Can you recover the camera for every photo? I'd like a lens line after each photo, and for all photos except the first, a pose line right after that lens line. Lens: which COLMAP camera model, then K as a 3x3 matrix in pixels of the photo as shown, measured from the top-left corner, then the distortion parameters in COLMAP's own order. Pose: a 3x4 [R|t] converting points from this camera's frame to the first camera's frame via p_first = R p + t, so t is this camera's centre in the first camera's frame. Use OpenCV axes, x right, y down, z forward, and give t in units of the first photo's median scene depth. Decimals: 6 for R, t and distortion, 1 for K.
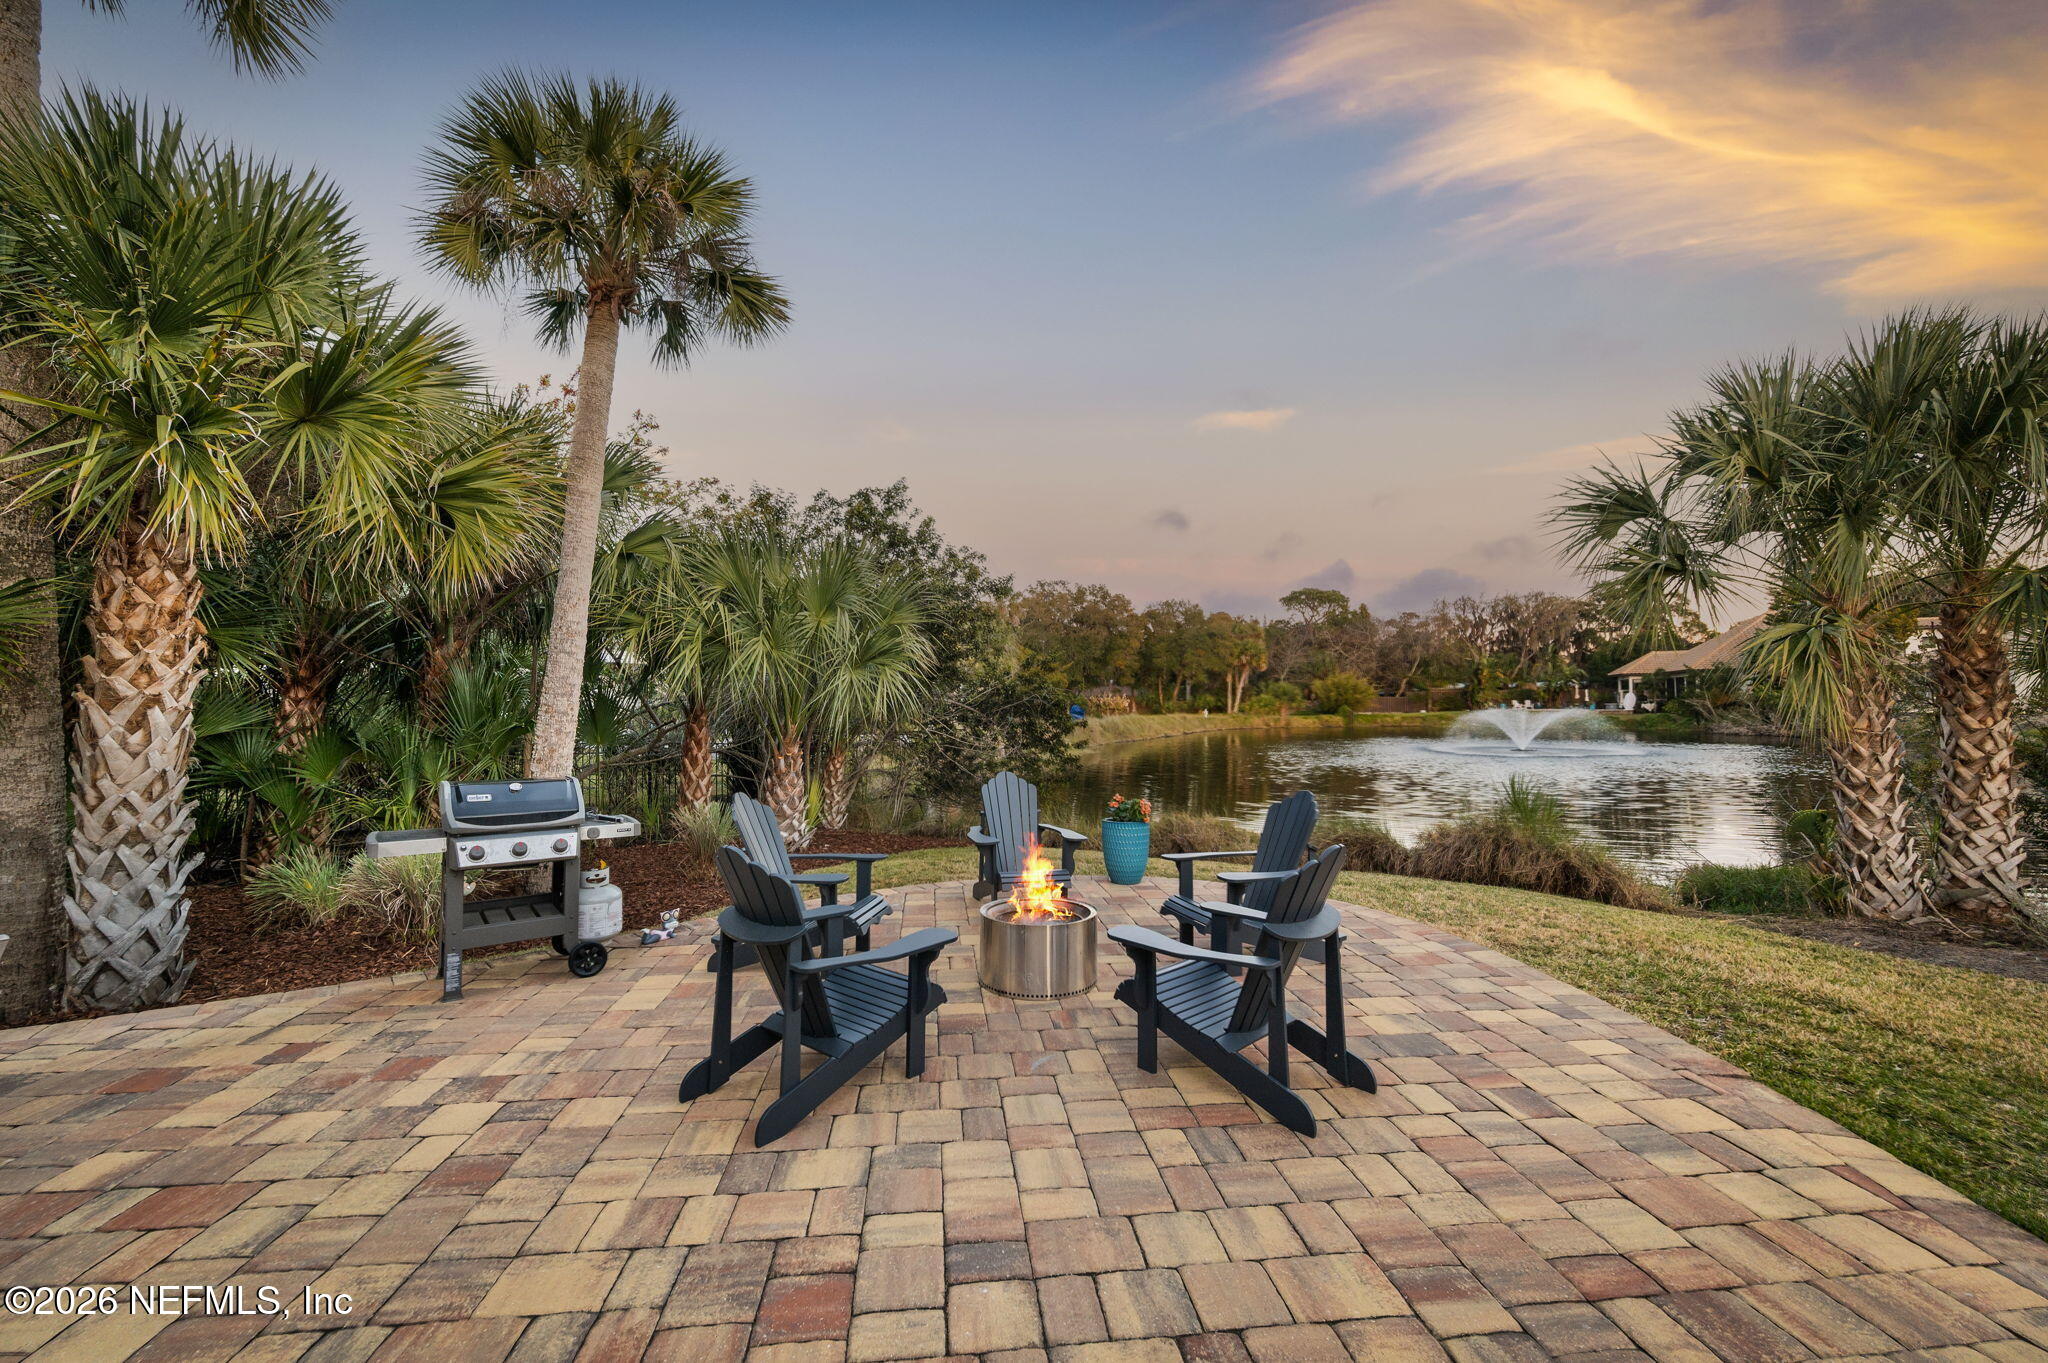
lens RADIAL K [[800.7, 0, 1012.9], [0, 800.7, 675.0], [0, 0, 1]] dist [0.000500, 0.000022]
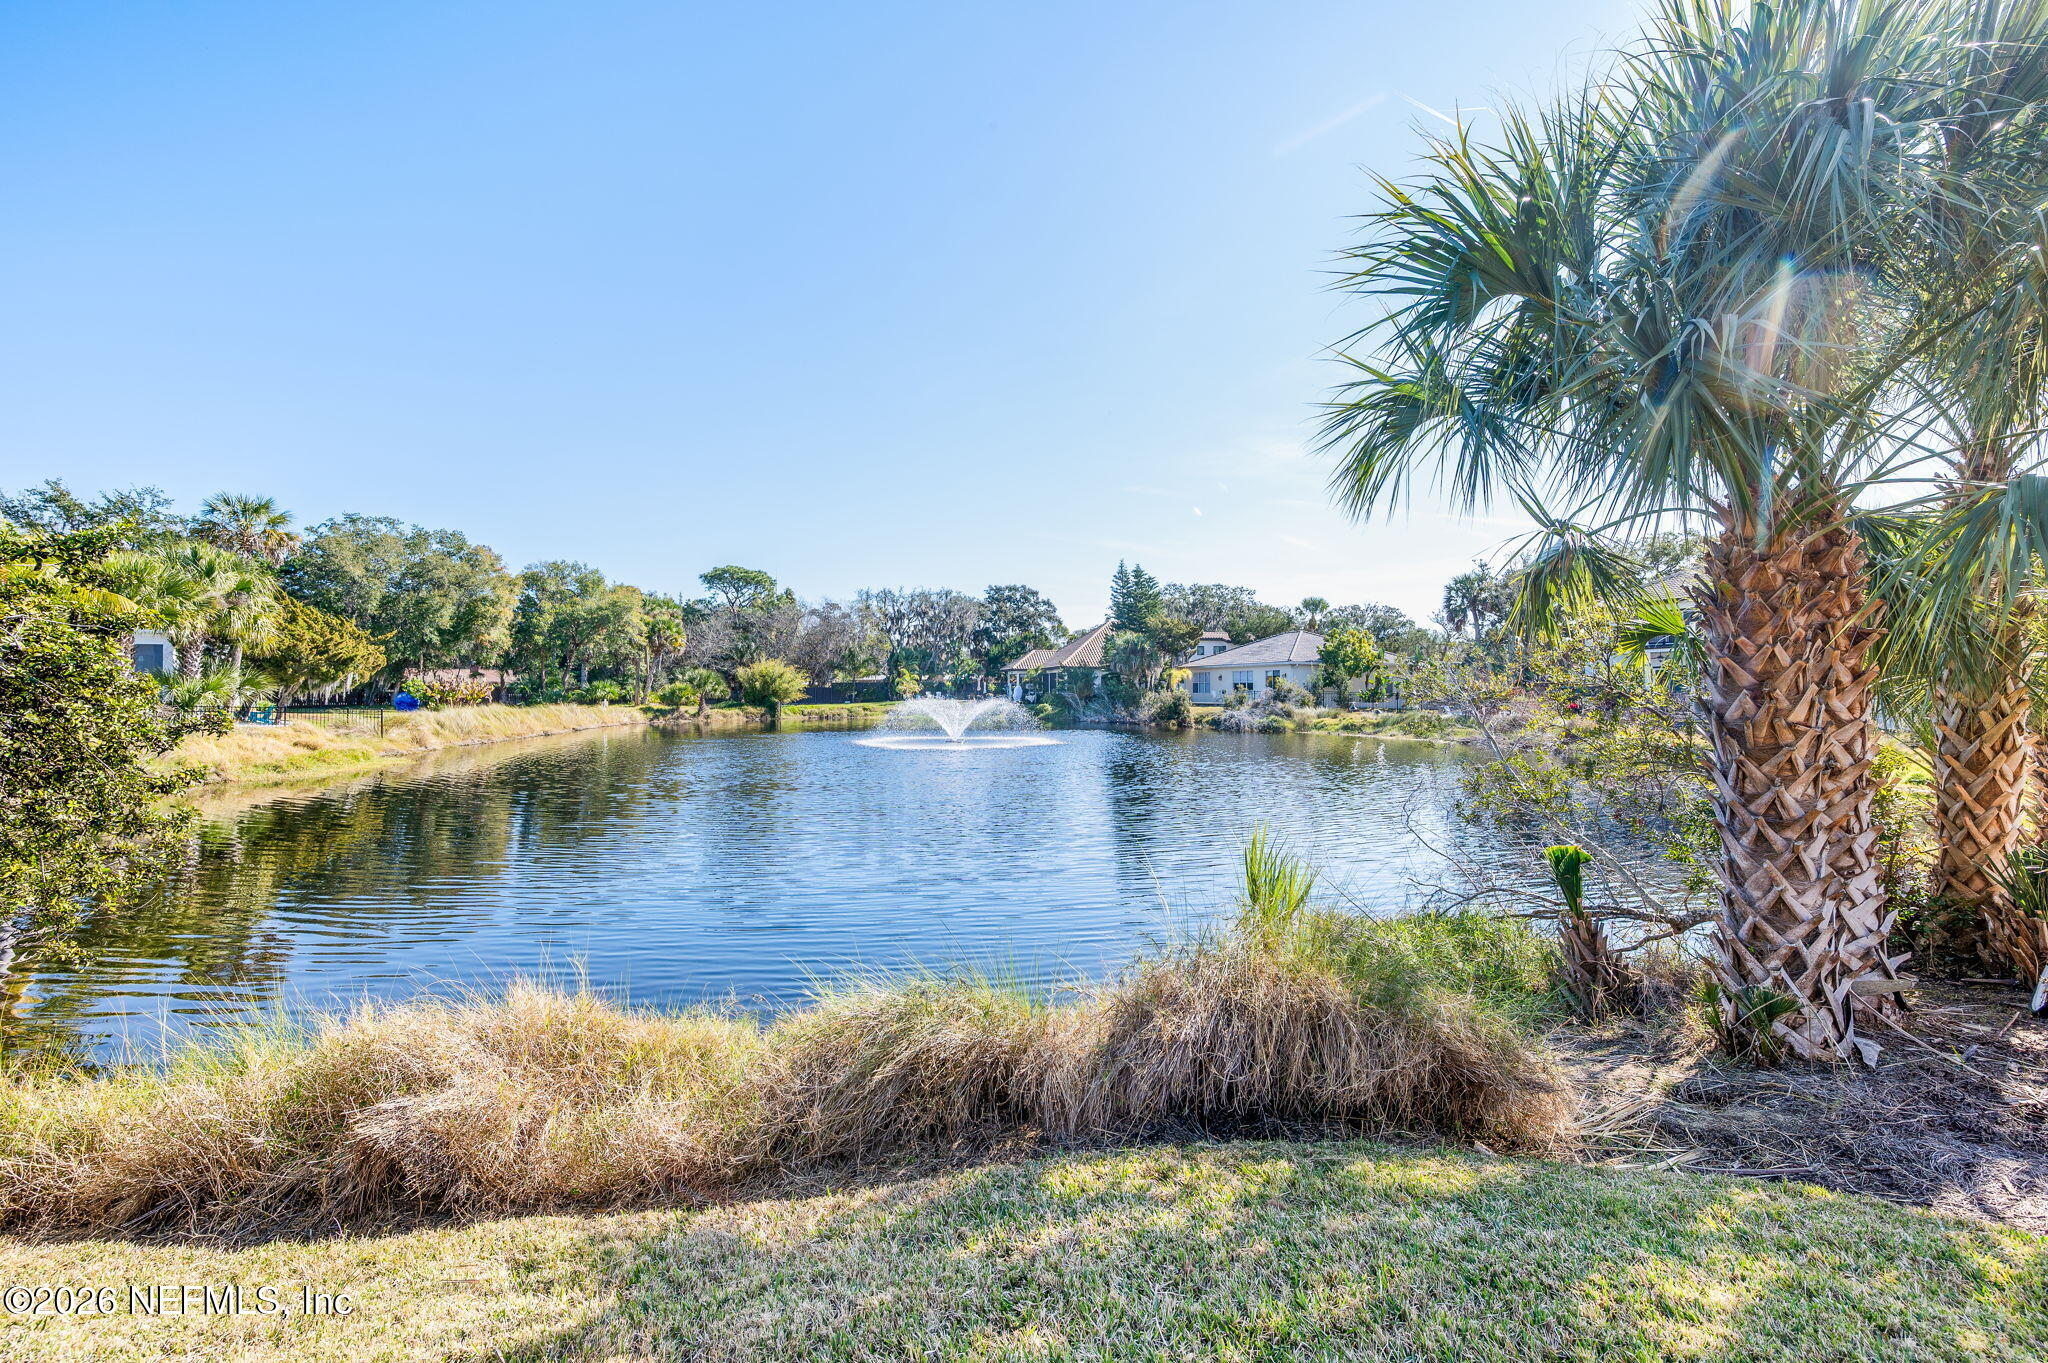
lens RADIAL K [[825.9, 0, 1022.4], [0, 825.9, 690.9], [0, 0, 1]] dist [-0.000162, 0.000017]
pose [[0.765598, 0.010928, 0.643227, 0.033609], [-0.030592, 0.999343, 0.019433, 0.006265], [-0.642592, -0.034556, 0.765429, 0.112798]]
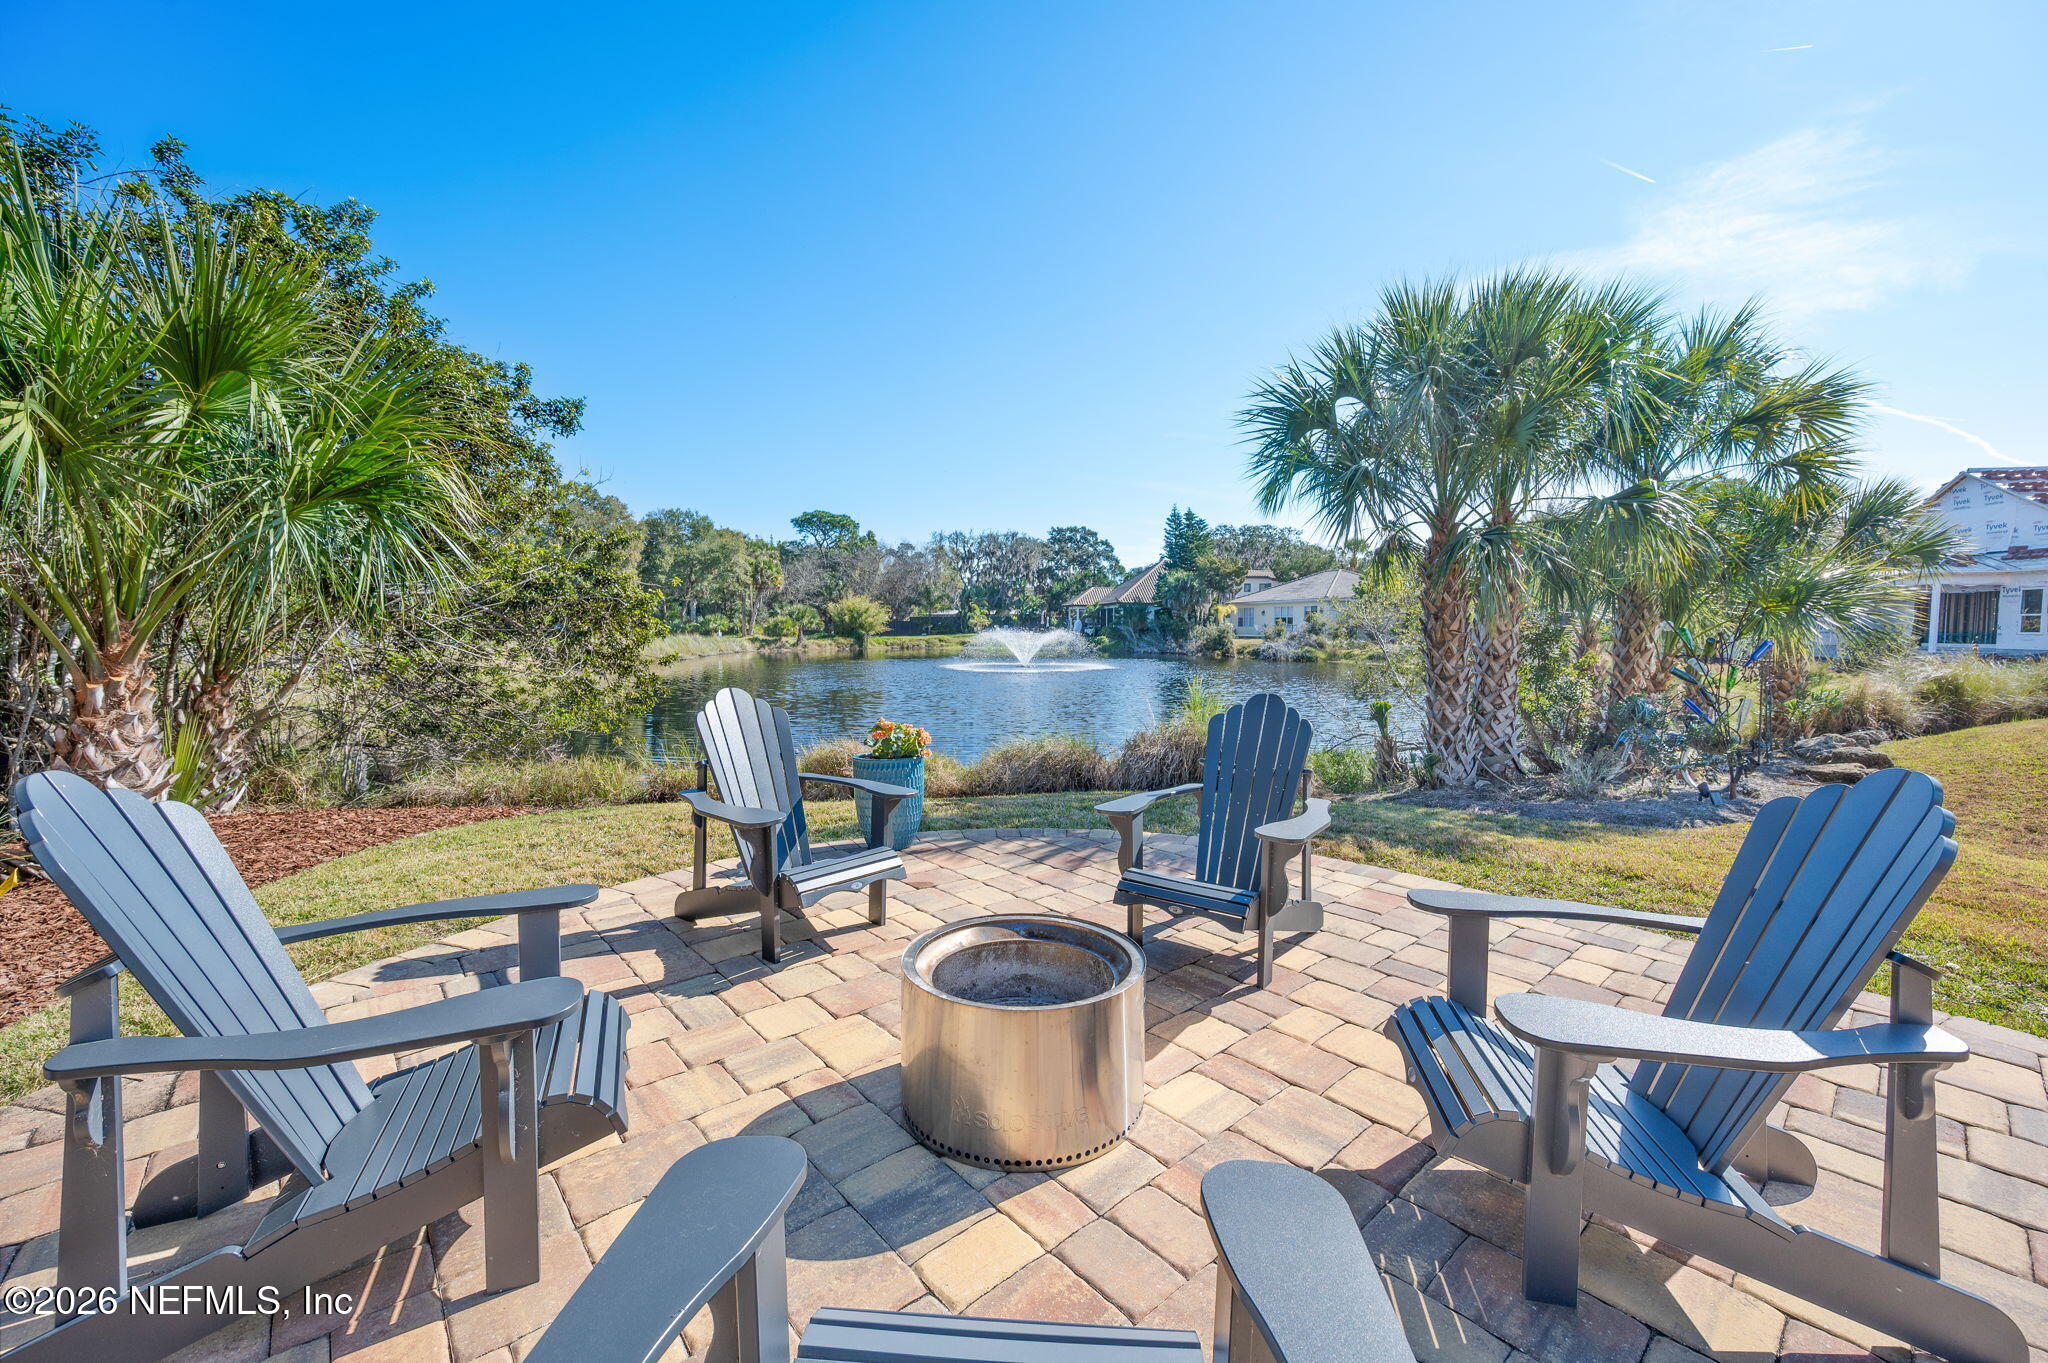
lens RADIAL K [[800.7, 0, 1012.9], [0, 800.7, 675.0], [0, 0, 1]] dist [0.000500, 0.000022]
pose [[0.817398, -0.021849, 0.575659, -0.020313], [-0.032049, 0.996008, 0.083310, 0.006822], [-0.575182, -0.086546, 0.813435, 0.050199]]
